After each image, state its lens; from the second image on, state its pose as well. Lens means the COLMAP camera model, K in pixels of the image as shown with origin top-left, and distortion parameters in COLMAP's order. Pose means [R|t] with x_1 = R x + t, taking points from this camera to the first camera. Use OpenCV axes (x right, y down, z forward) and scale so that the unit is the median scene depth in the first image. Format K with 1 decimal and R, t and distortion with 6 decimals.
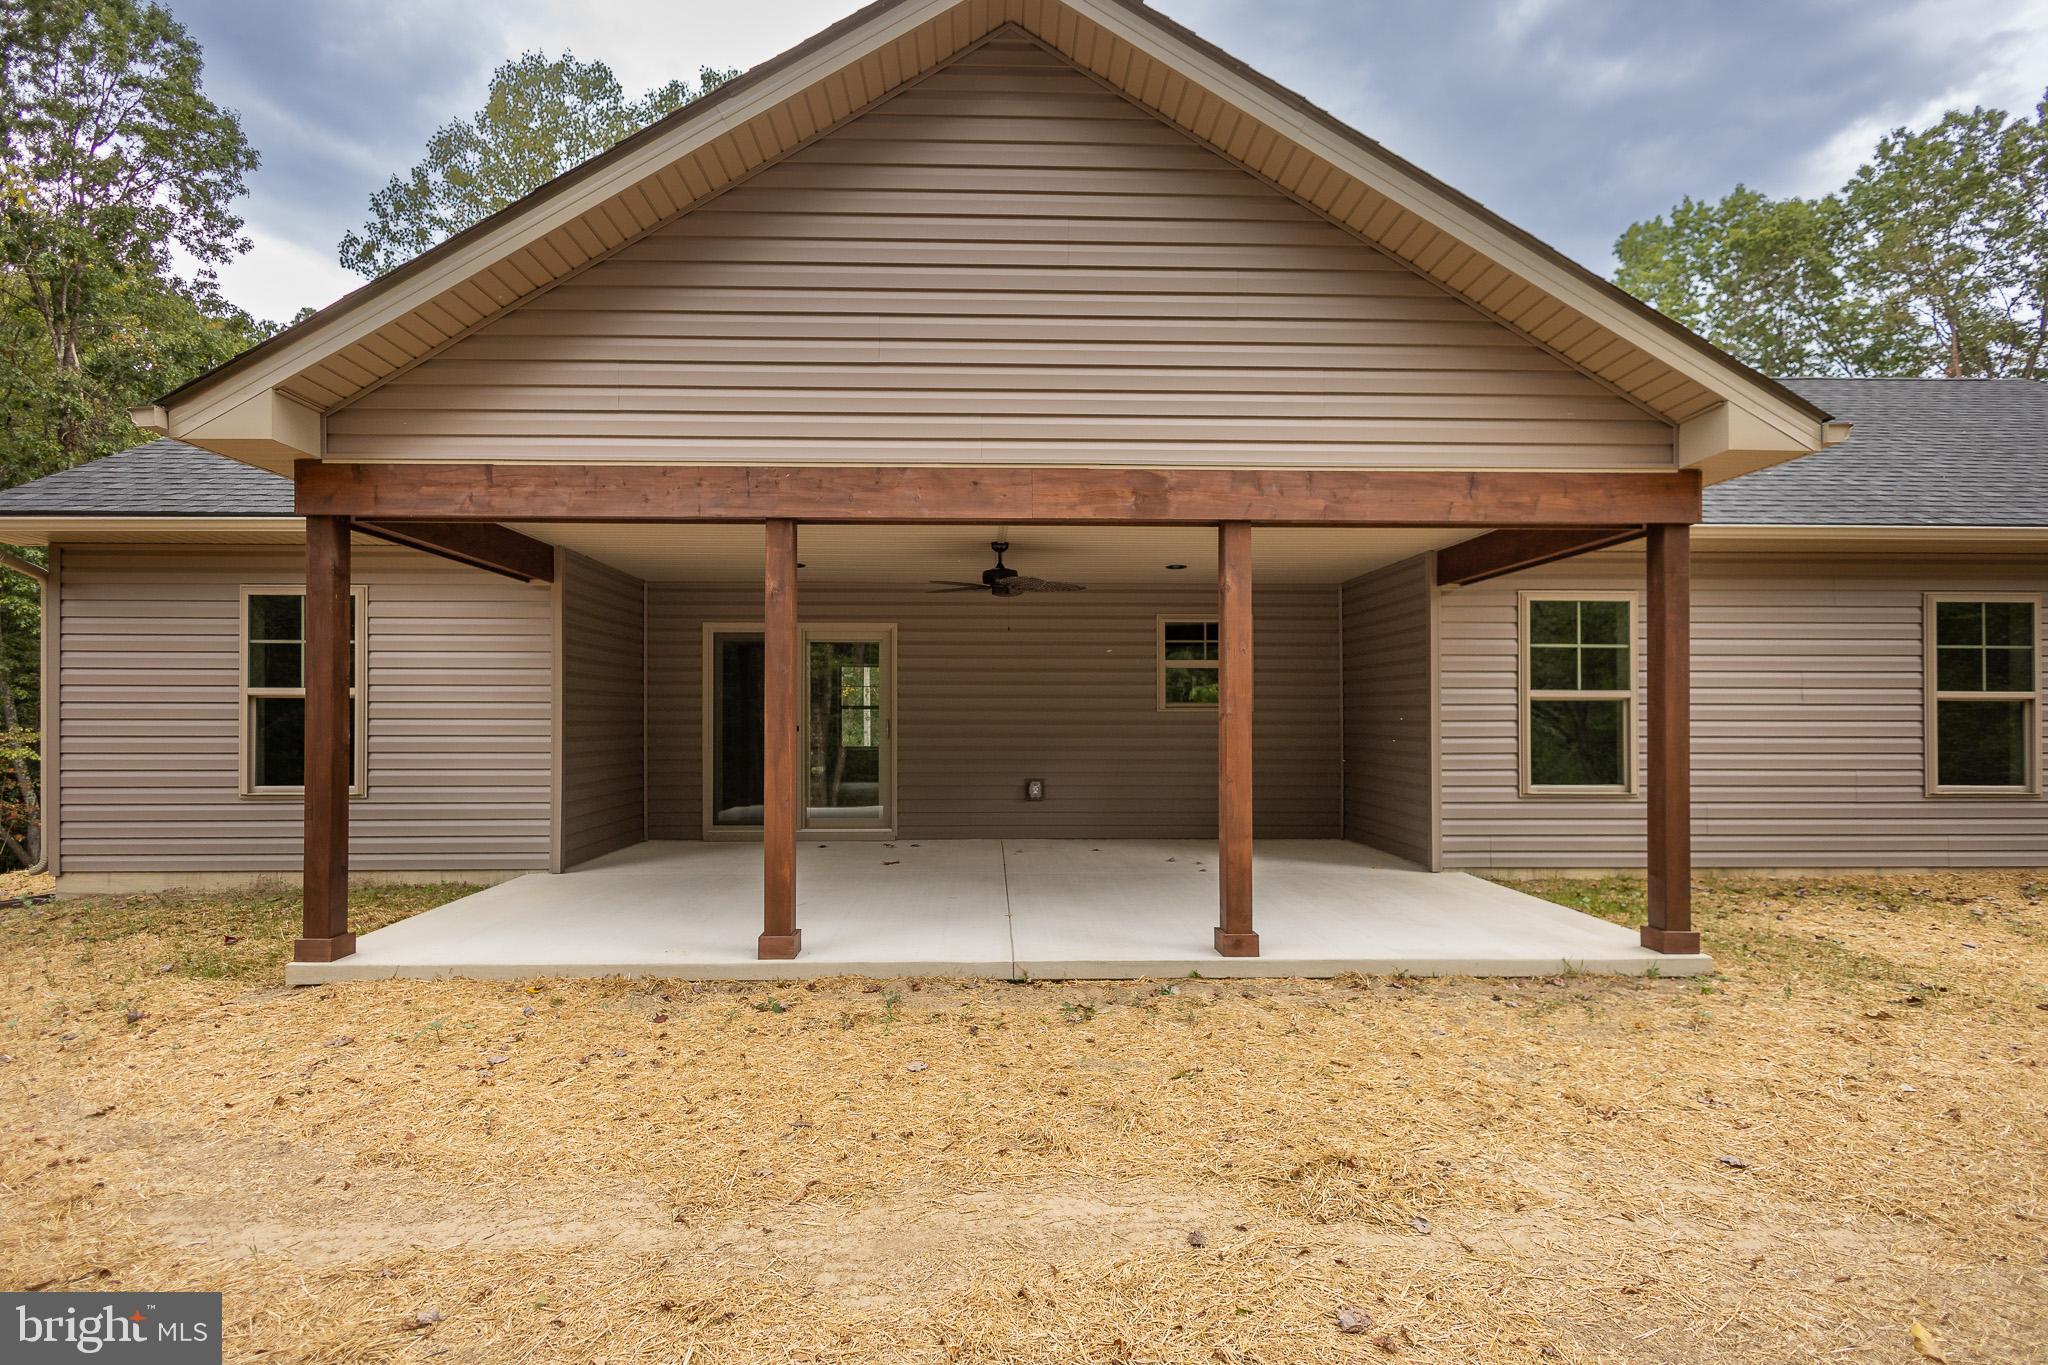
lens RADIAL K [[963.9, 0, 1031.2], [0, 963.9, 728.2], [0, 0, 1]] dist [-0.000231, -0.000589]
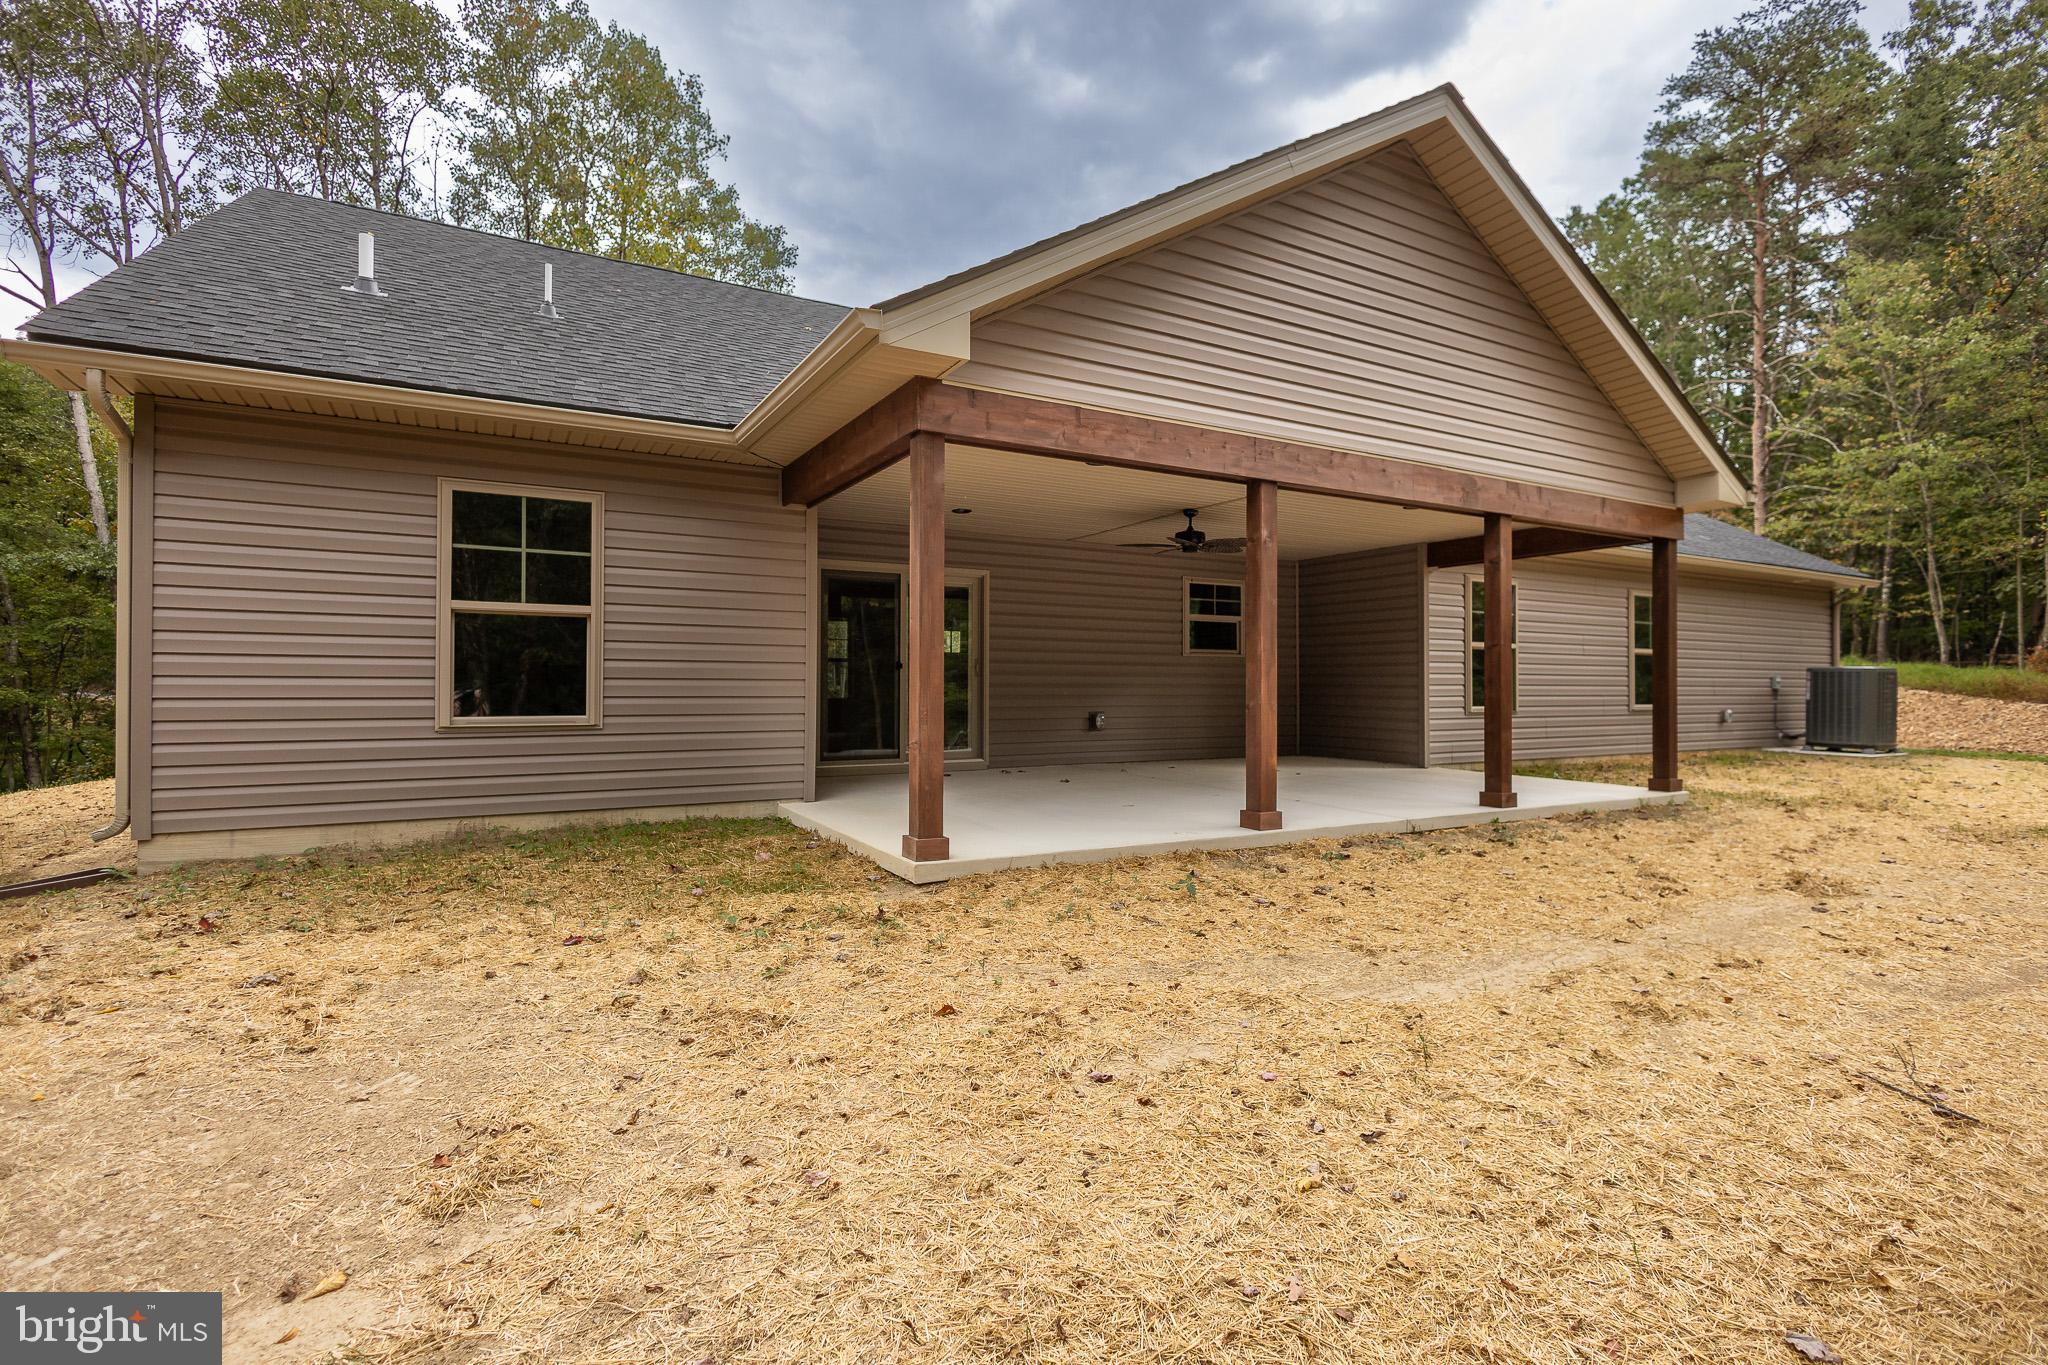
lens RADIAL K [[949.0, 0, 1021.2], [0, 949.0, 693.4], [0, 0, 1]] dist [0.002940, -0.000908]
pose [[0.888020, 0.001363, 0.459803, -0.751004], [-0.000106, 0.999996, -0.002761, 0.042207], [-0.459805, 0.002403, 0.888017, 0.033092]]
